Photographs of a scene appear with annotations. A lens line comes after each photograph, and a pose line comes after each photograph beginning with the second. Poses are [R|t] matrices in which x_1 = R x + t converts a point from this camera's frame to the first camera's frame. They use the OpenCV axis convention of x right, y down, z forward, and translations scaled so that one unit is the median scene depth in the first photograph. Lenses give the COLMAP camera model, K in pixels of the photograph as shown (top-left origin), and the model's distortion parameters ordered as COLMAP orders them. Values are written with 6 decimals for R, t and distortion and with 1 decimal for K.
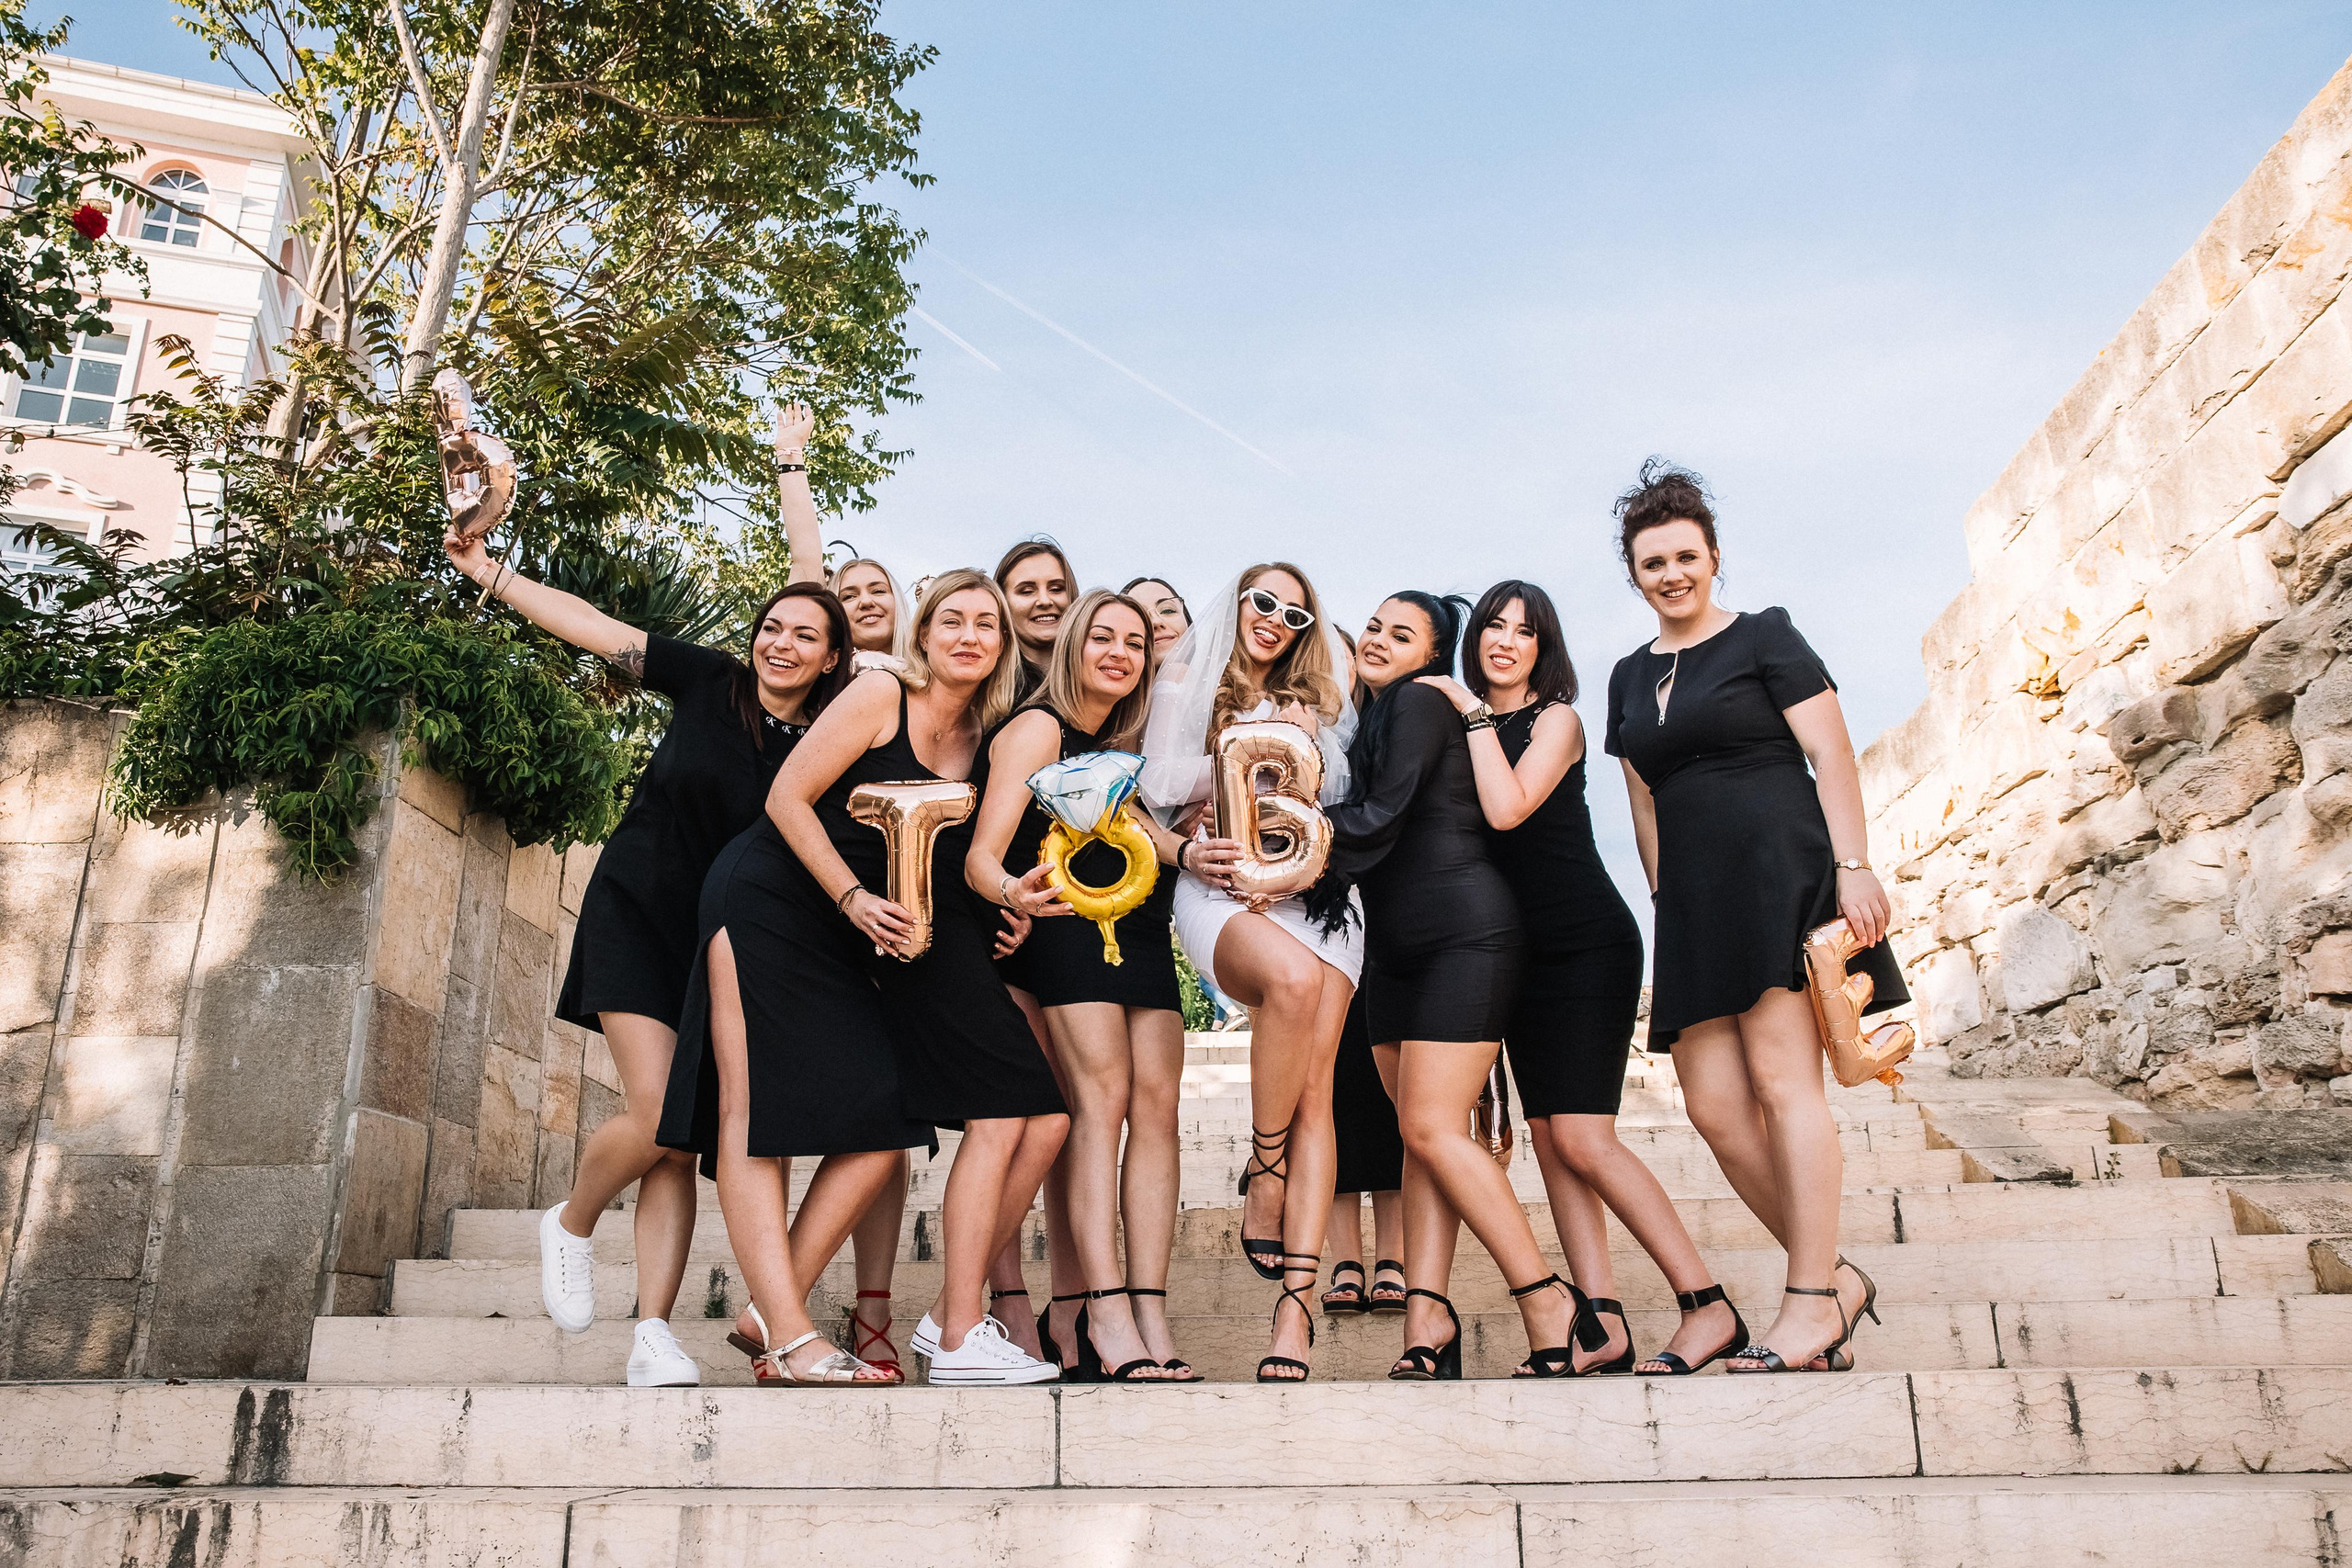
lens RADIAL K [[1886.2, 0, 1113.0], [0, 1886.2, 840.8], [0, 0, 1]] dist [-0.130020, 0.112770]
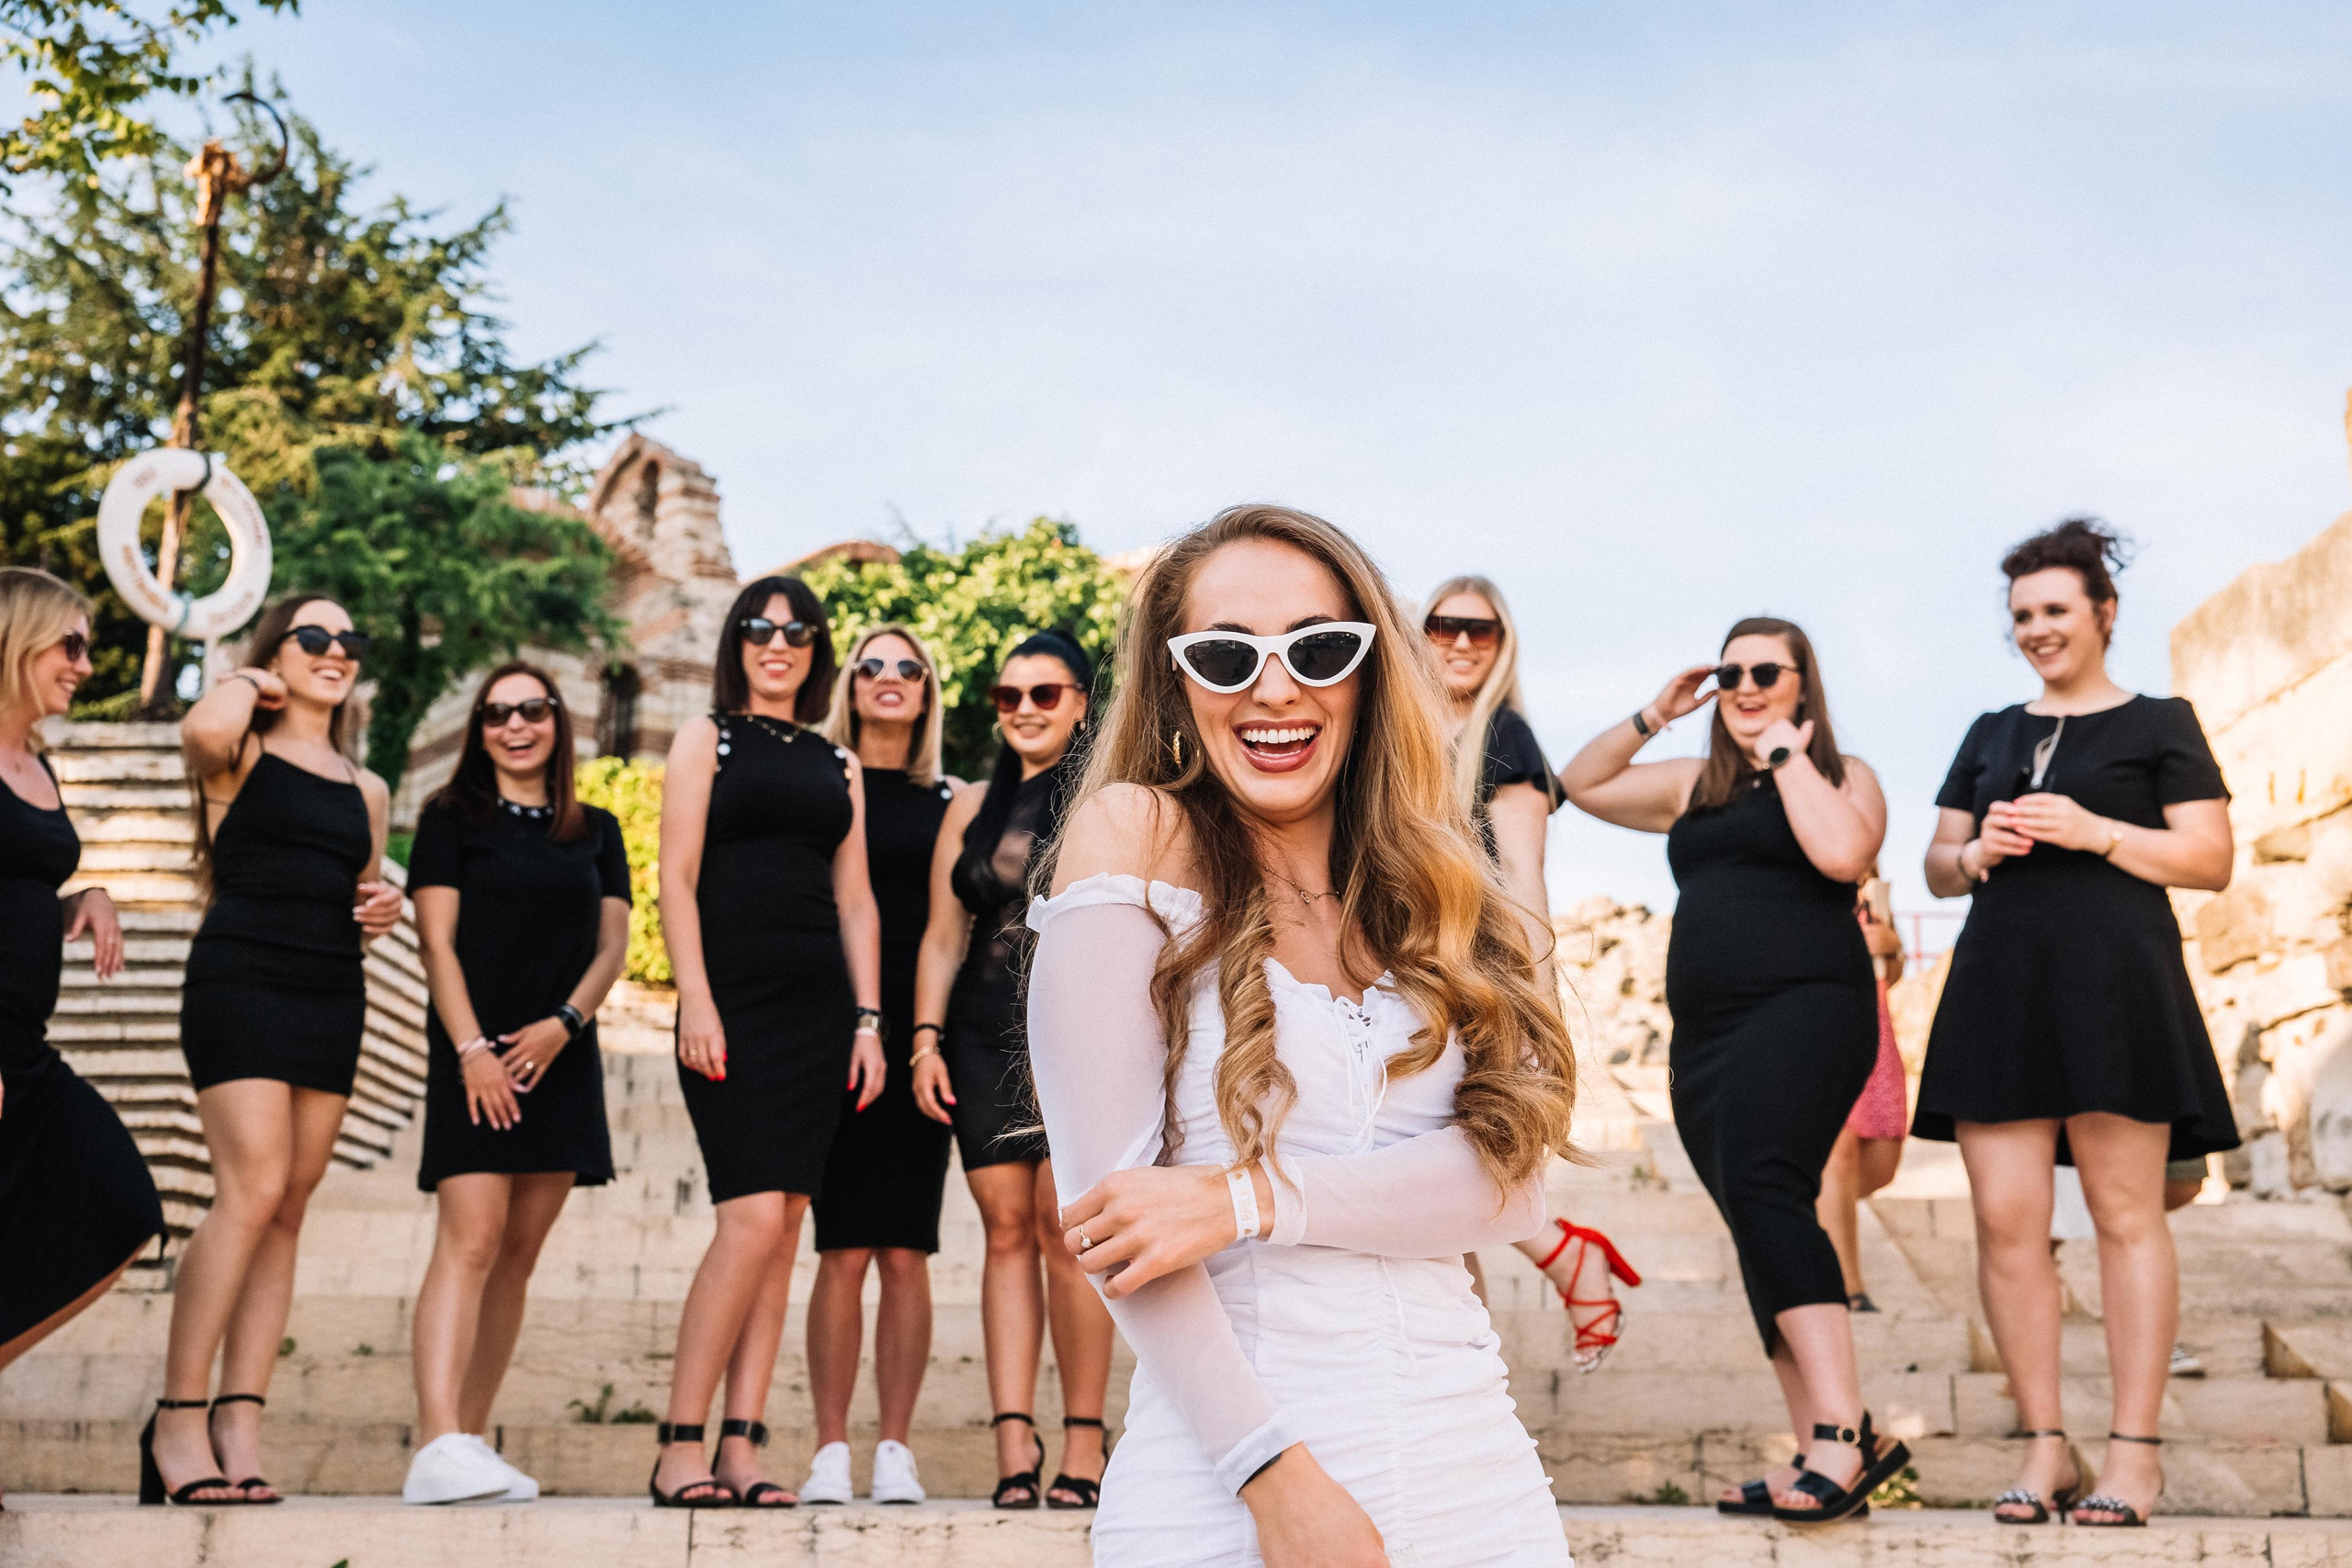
lens RADIAL K [[2761.7, 0, 1180.6], [0, 2761.7, 792.3], [0, 0, 1]] dist [0.037343, 0.053850]
pose [[0.996121, 0.035572, 0.080489, 0.078890], [-0.041281, 0.996663, 0.070418, -0.051050], [-0.077716, -0.073468, 0.994265, 0.321920]]
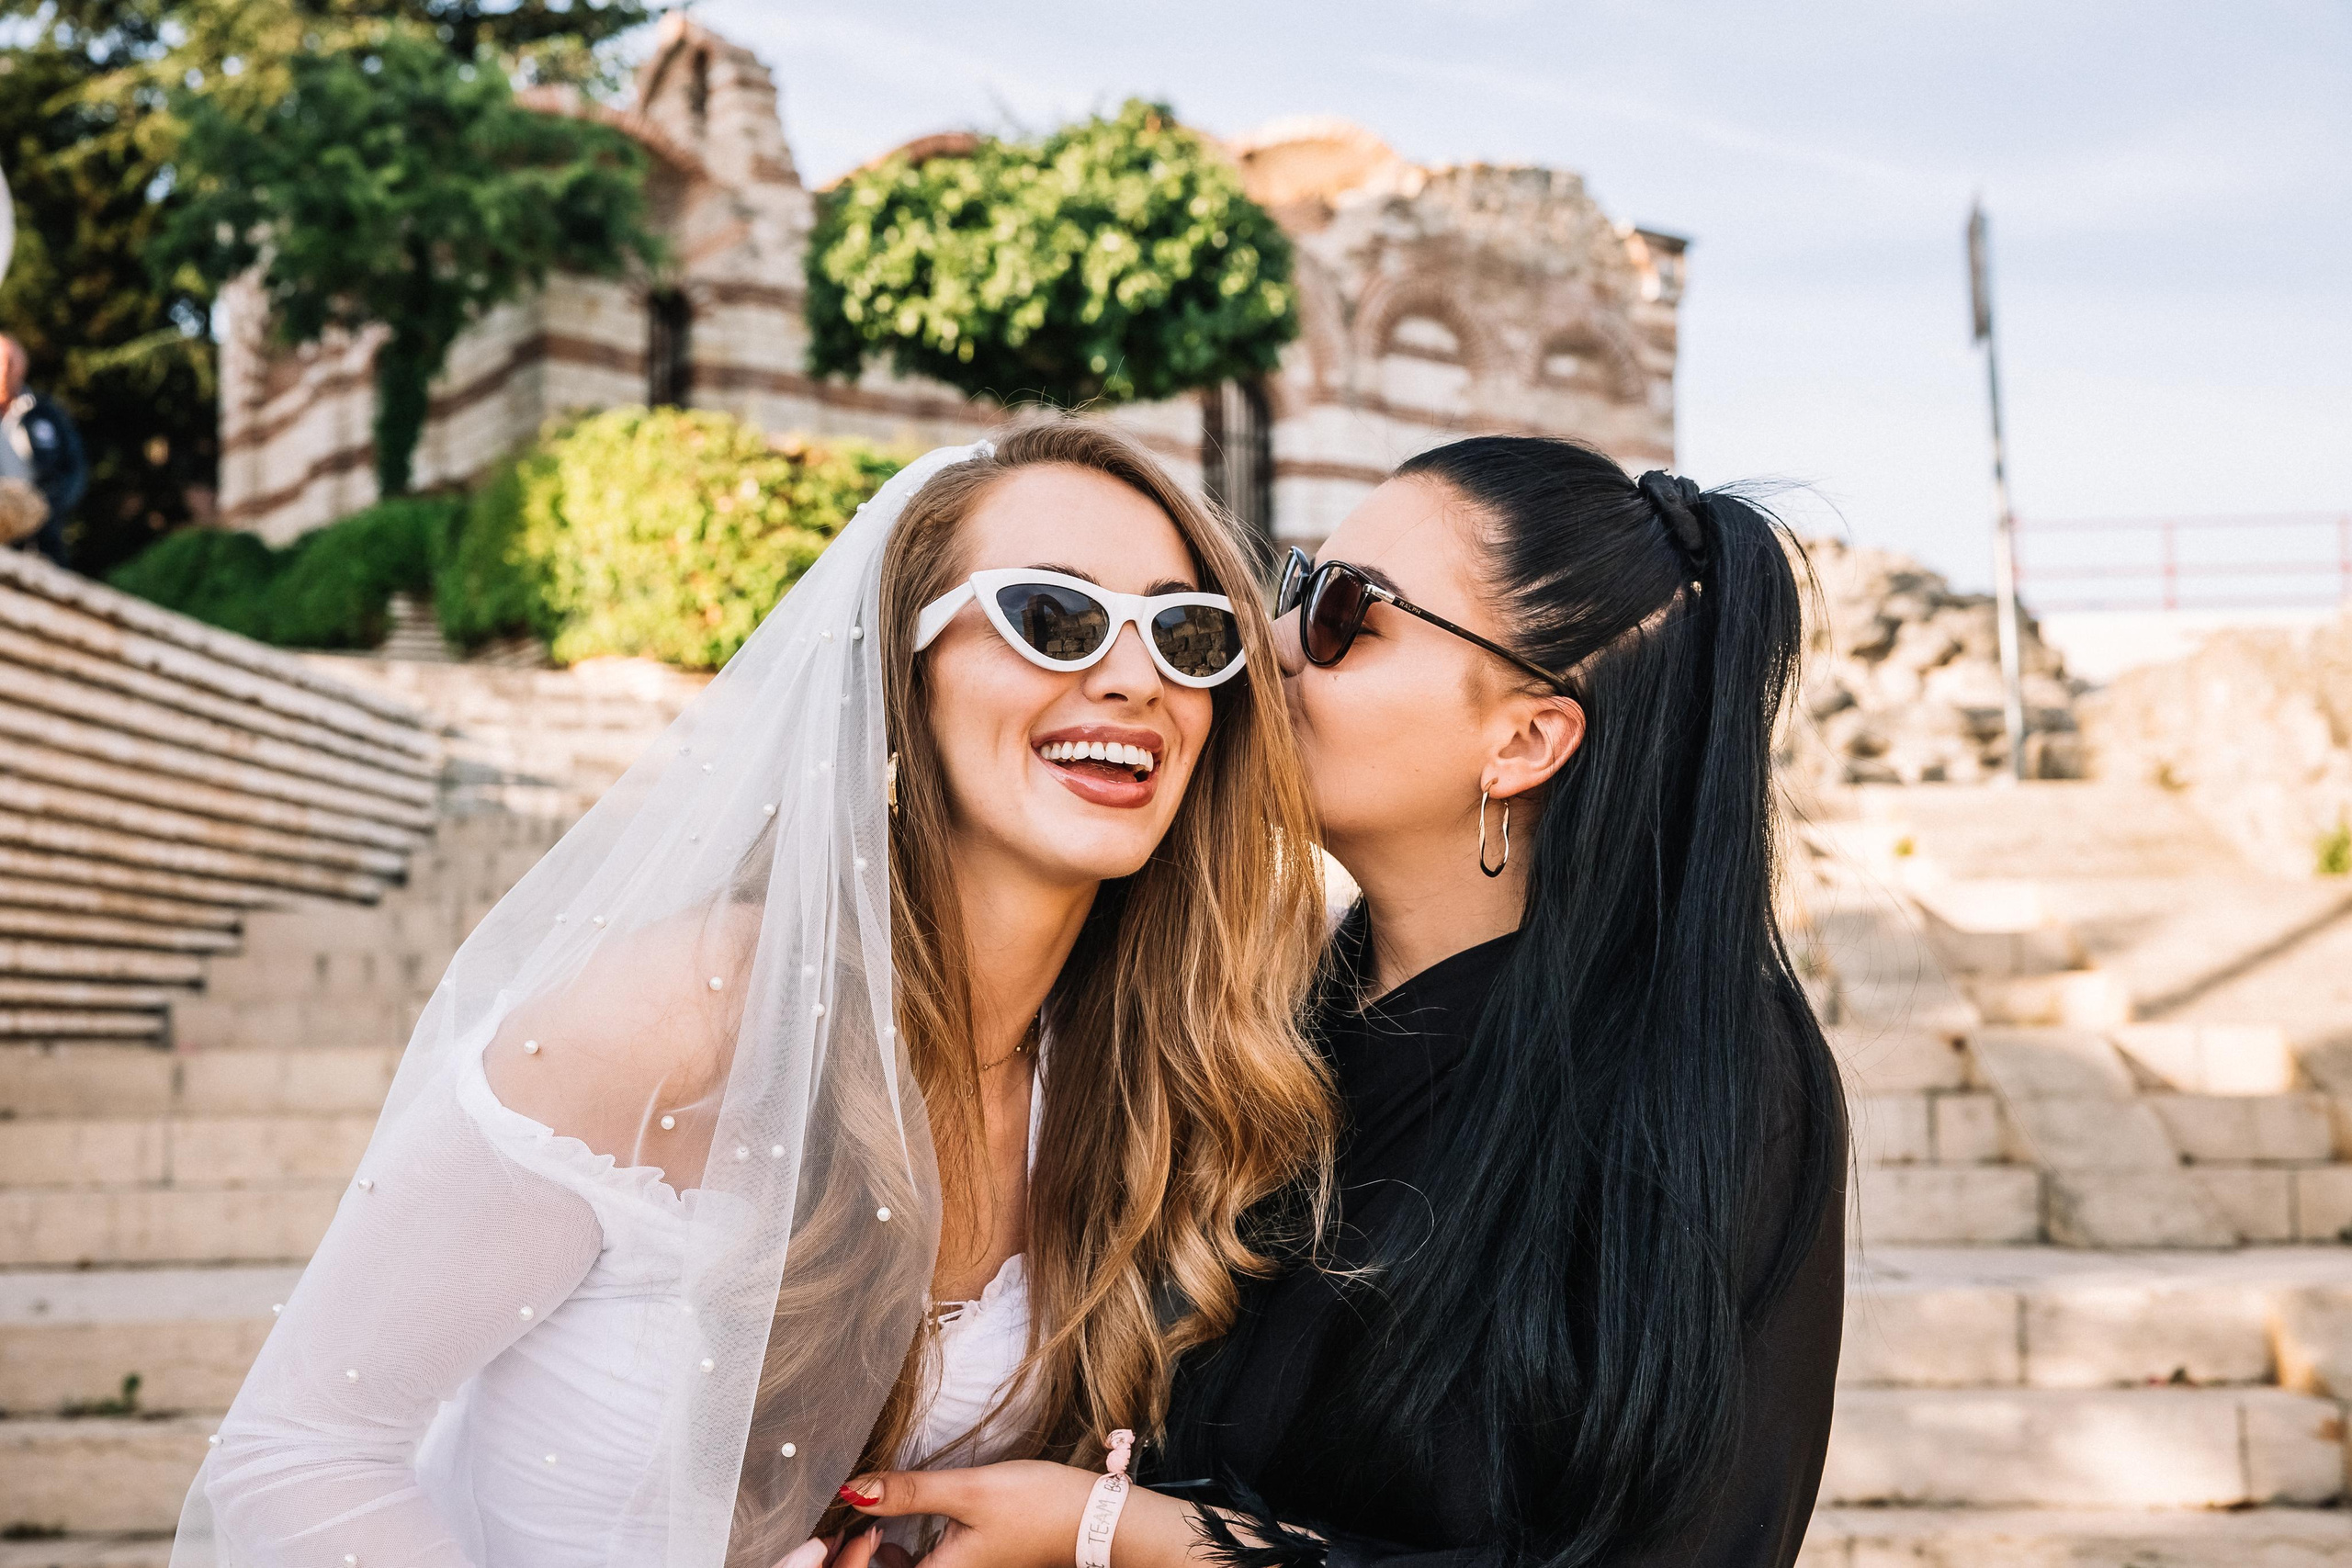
lens RADIAL K [[2826.7, 0, 1182.9], [0, 2826.7, 786.8], [0, 0, 1]] dist [-0.007017, 0.239598]
pose [[0.999930, -0.004637, 0.010924, 0.160449], [0.002158, 0.976219, 0.216778, -0.070869], [-0.011670, -0.216739, 0.976160, 0.579110]]
